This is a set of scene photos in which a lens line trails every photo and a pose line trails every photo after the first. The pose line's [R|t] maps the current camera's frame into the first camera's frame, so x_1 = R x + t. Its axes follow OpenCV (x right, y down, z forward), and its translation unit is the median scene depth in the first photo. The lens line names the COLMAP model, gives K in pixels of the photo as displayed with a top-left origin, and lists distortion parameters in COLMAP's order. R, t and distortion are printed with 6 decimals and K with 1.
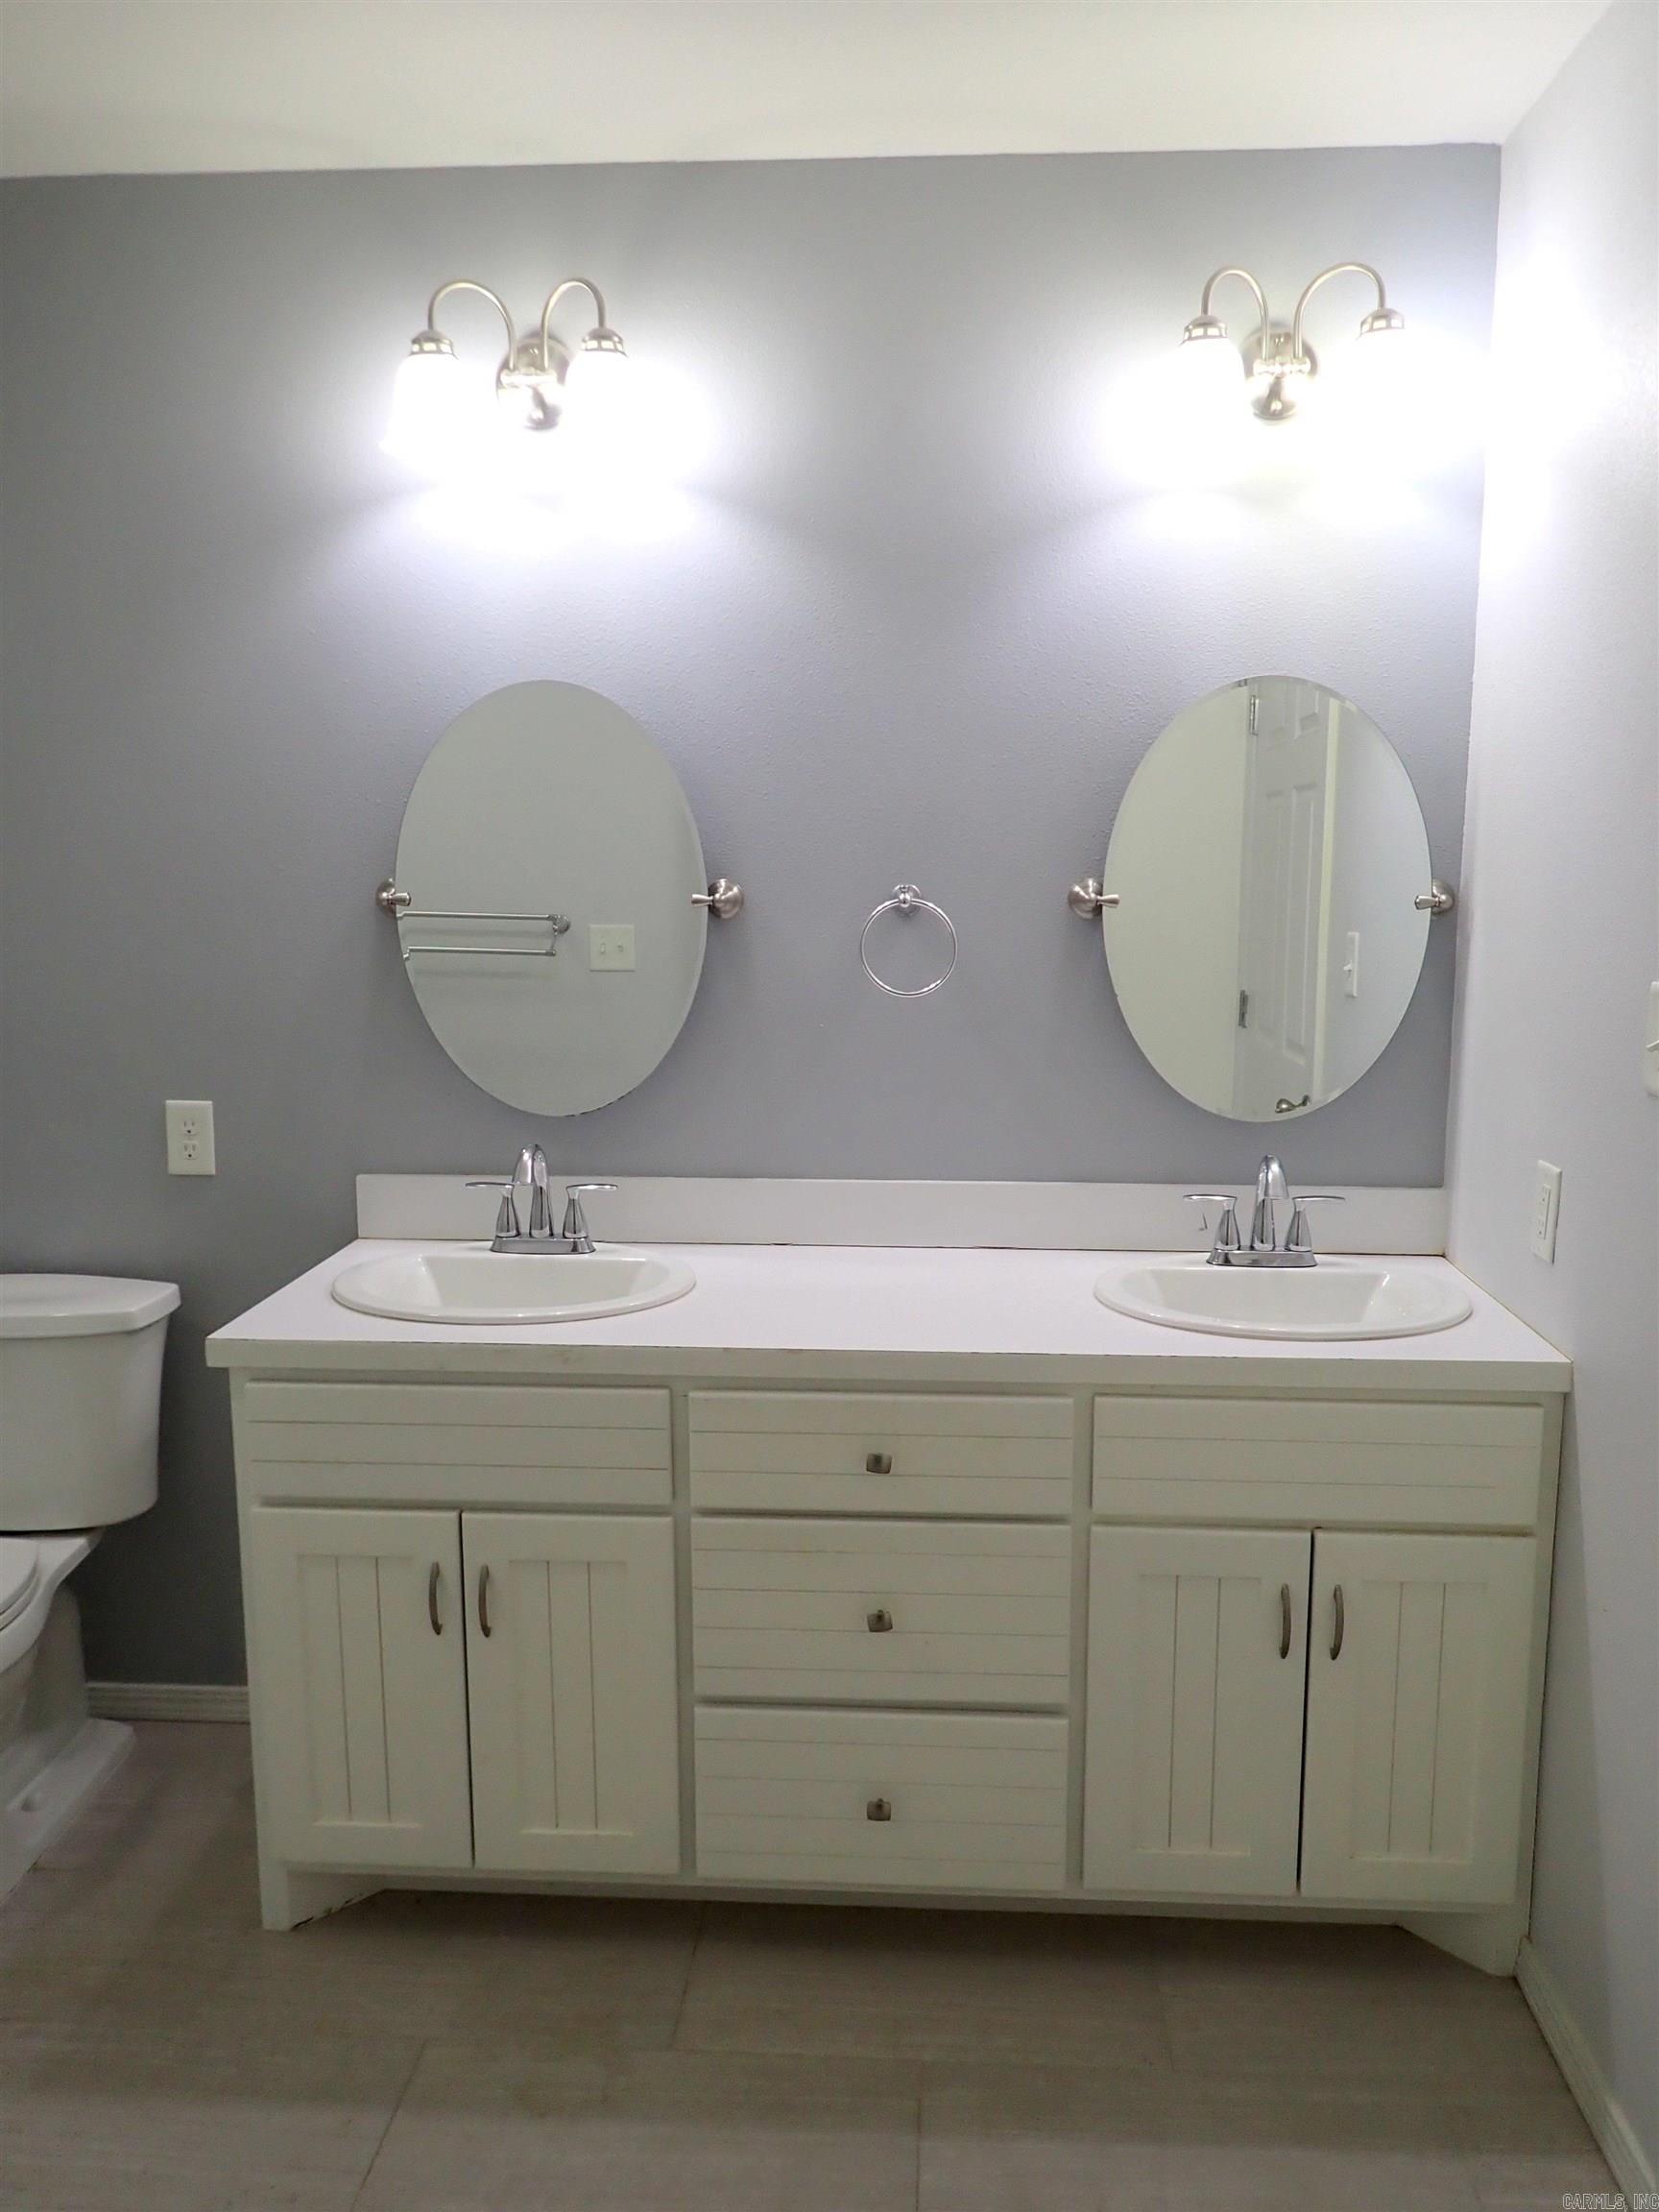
lens RADIAL K [[1678.9, 0, 853.6], [0, 1678.9, 1095.3], [0, 0, 1]] dist [0.010537, -0.002684]
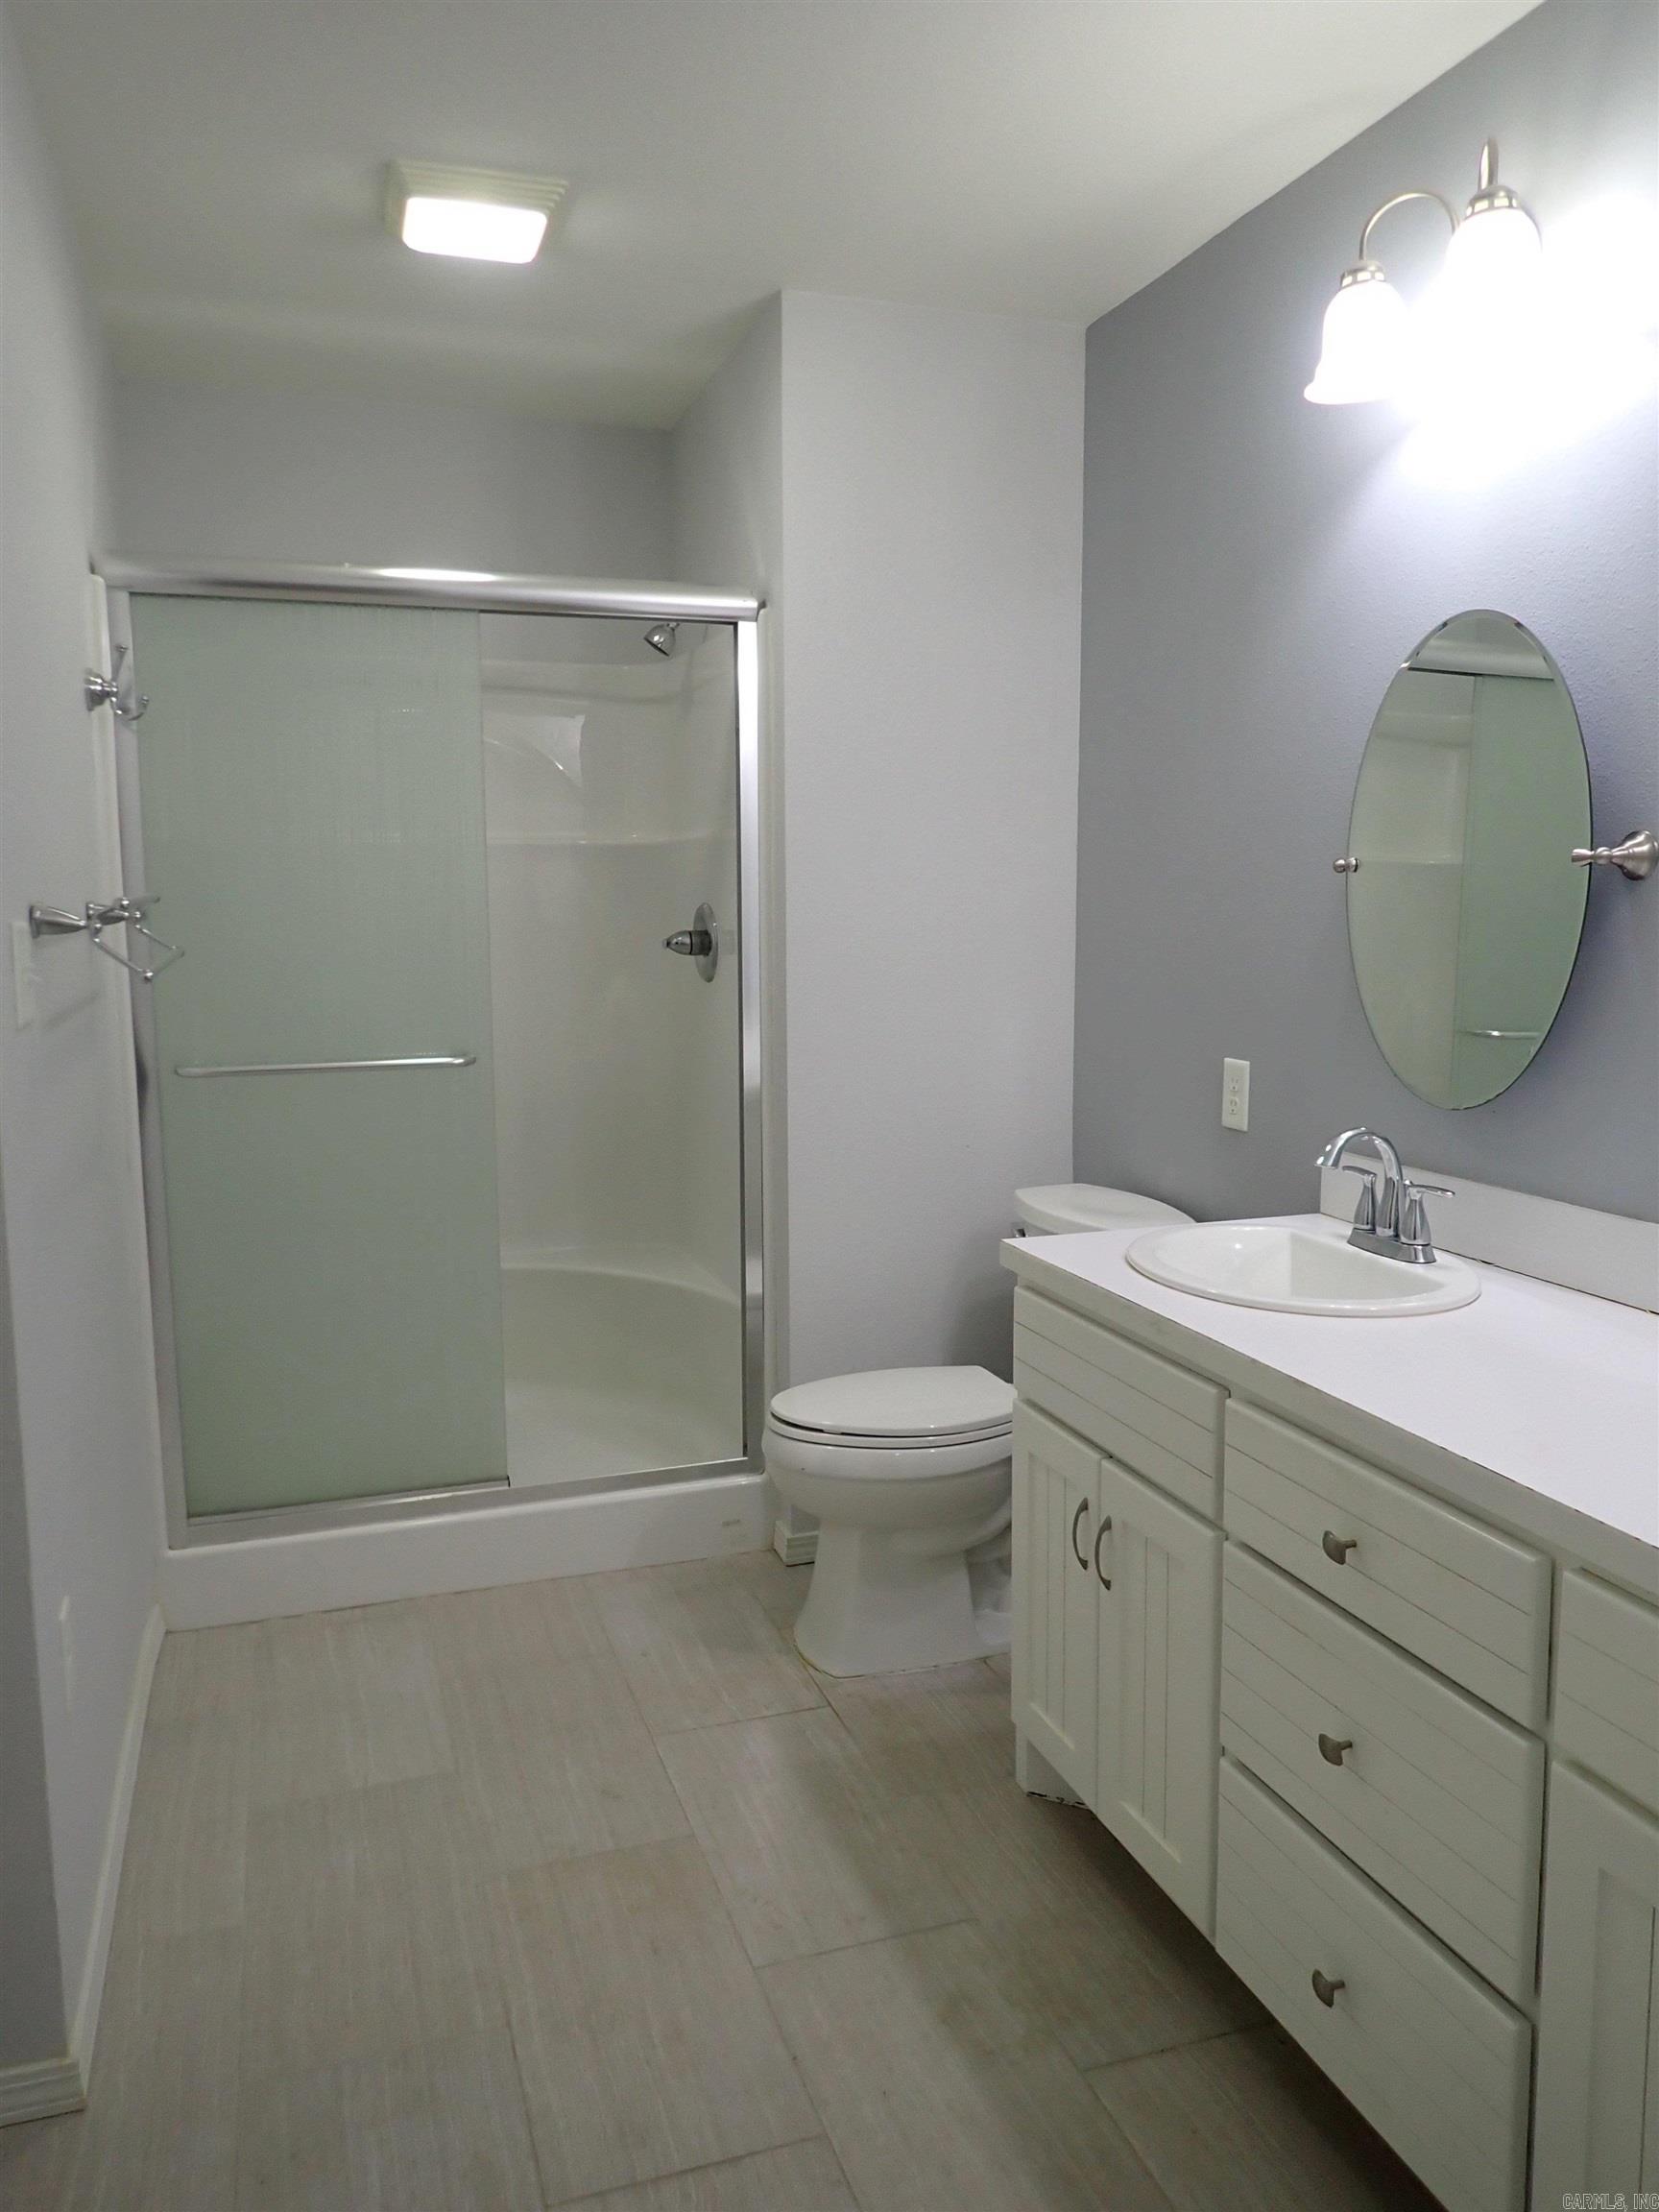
lens RADIAL K [[1678.9, 0, 853.6], [0, 1678.9, 1095.3], [0, 0, 1]] dist [0.010537, -0.002684]
pose [[0.370658, 0.103600, -0.922973, 0.562290], [-0.121850, 0.990594, 0.062256, -0.012152], [0.920742, 0.089389, 0.379795, 0.412697]]
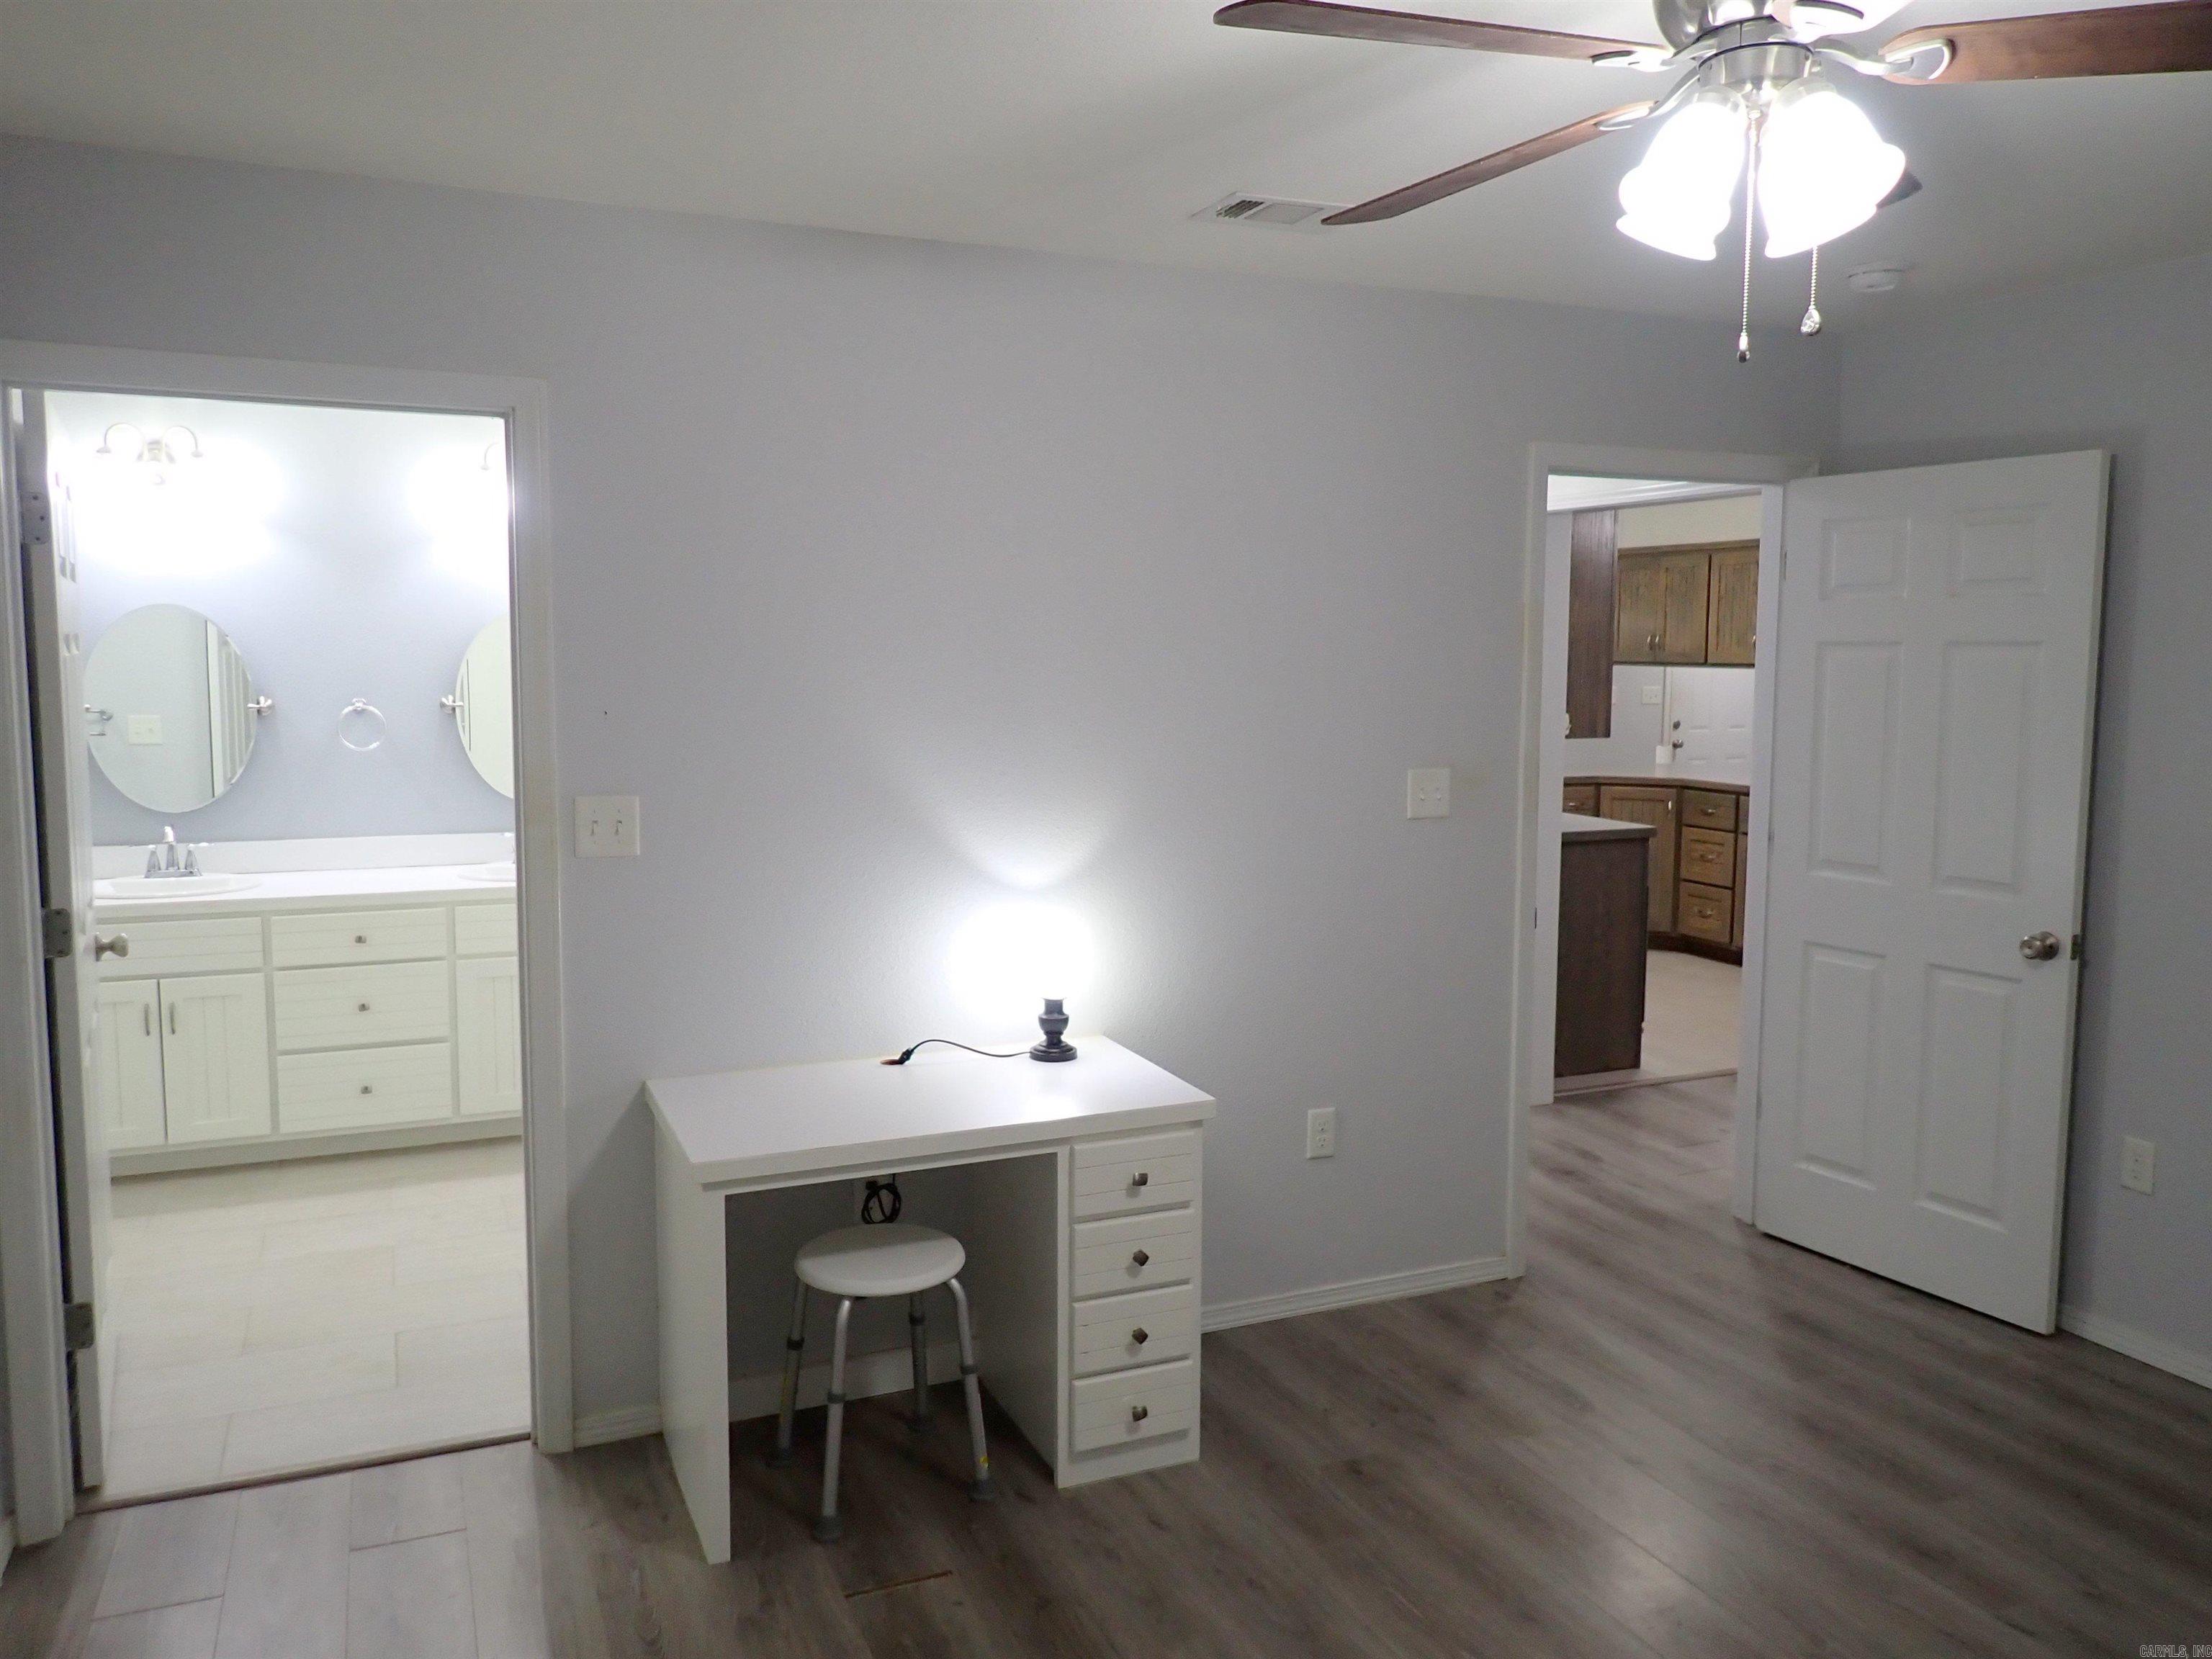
lens RADIAL K [[1678.9, 0, 1108.0], [0, 1678.9, 812.0], [0, 0, 1]] dist [0.010537, -0.002684]
pose [[0.892058, -0.038499, 0.450278, -0.096371], [0.052982, 0.998403, -0.019601, 0.123105], [-0.448804, 0.041342, 0.892673, -1.475828]]
